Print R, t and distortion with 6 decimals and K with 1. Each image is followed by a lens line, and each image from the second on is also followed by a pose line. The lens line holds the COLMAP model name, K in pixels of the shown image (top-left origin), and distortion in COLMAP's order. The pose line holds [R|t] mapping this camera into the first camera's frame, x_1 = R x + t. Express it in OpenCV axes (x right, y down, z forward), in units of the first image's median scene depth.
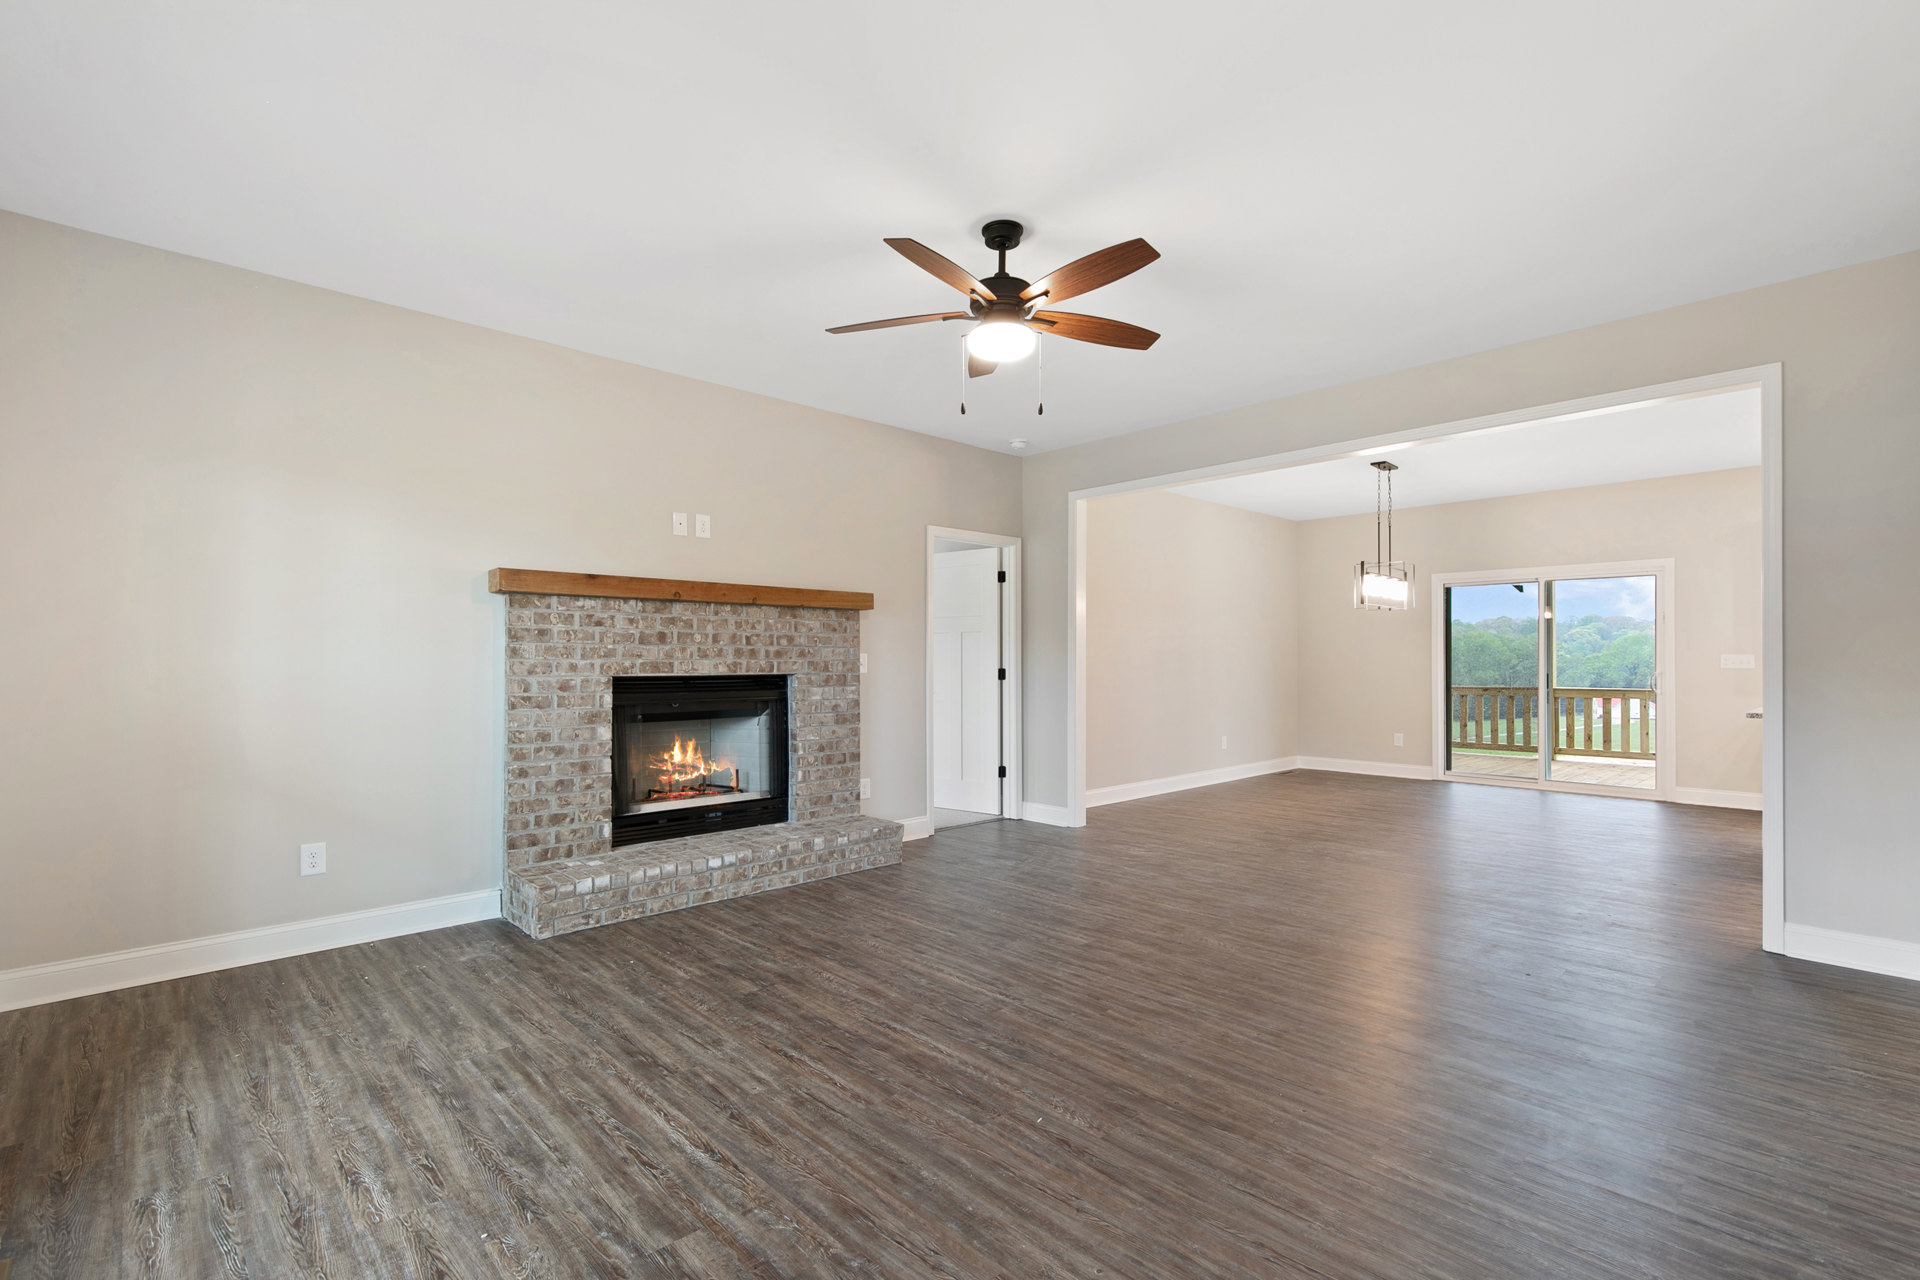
lens RADIAL K [[874.2, 0, 960.0], [0, 874.2, 653.8], [0, 0, 1]] dist [0.011322, 0.000100]
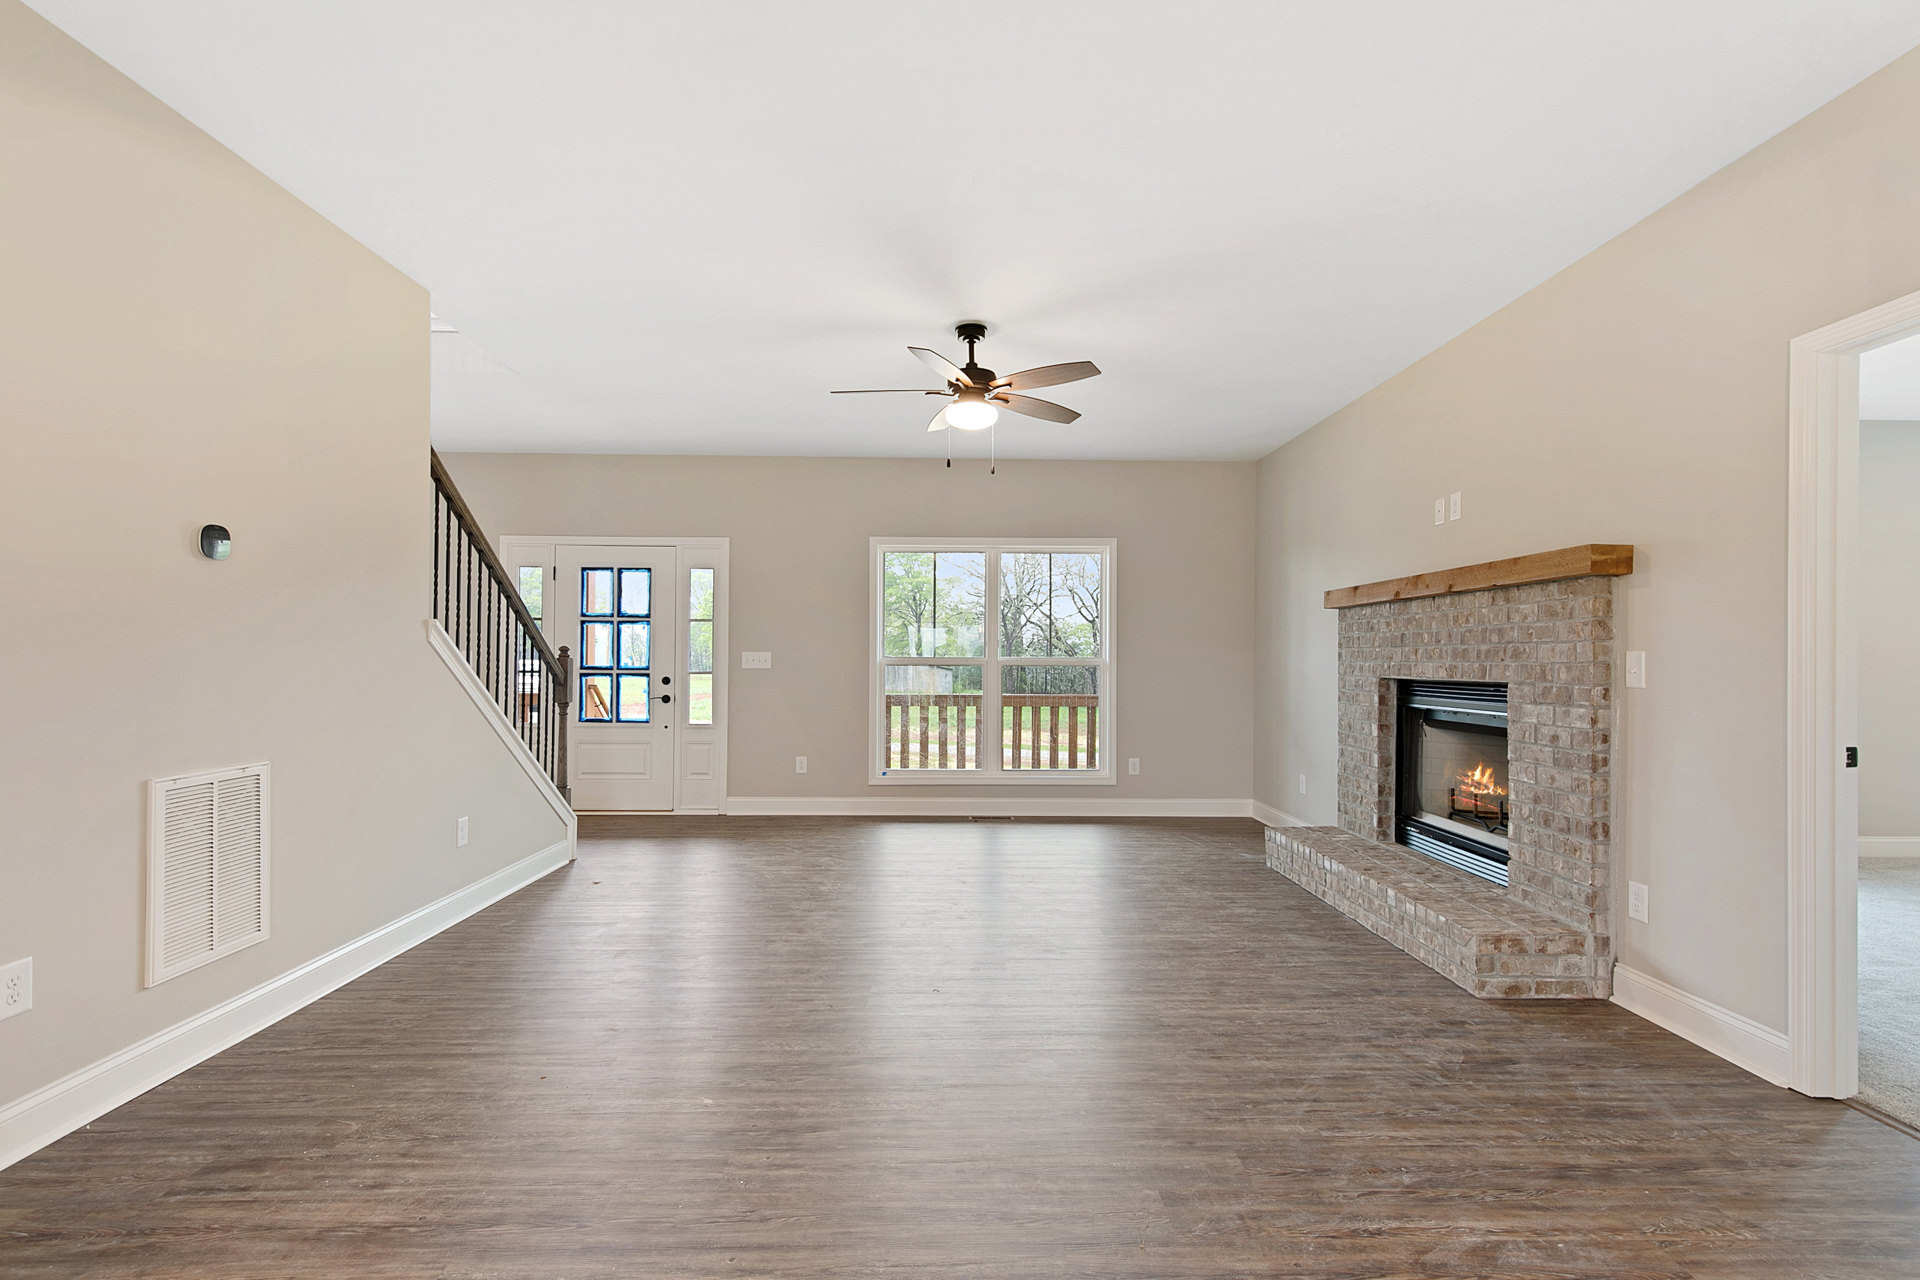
lens RADIAL K [[874.2, 0, 959.6], [0, 874.2, 650.5], [0, 0, 1]] dist [0.011322, 0.000100]
pose [[-0.675891, -0.013708, -0.736874, 0.633856], [-0.001590, 0.999852, -0.017142, 0.010089], [0.737000, -0.010414, -0.675813, 1.164793]]
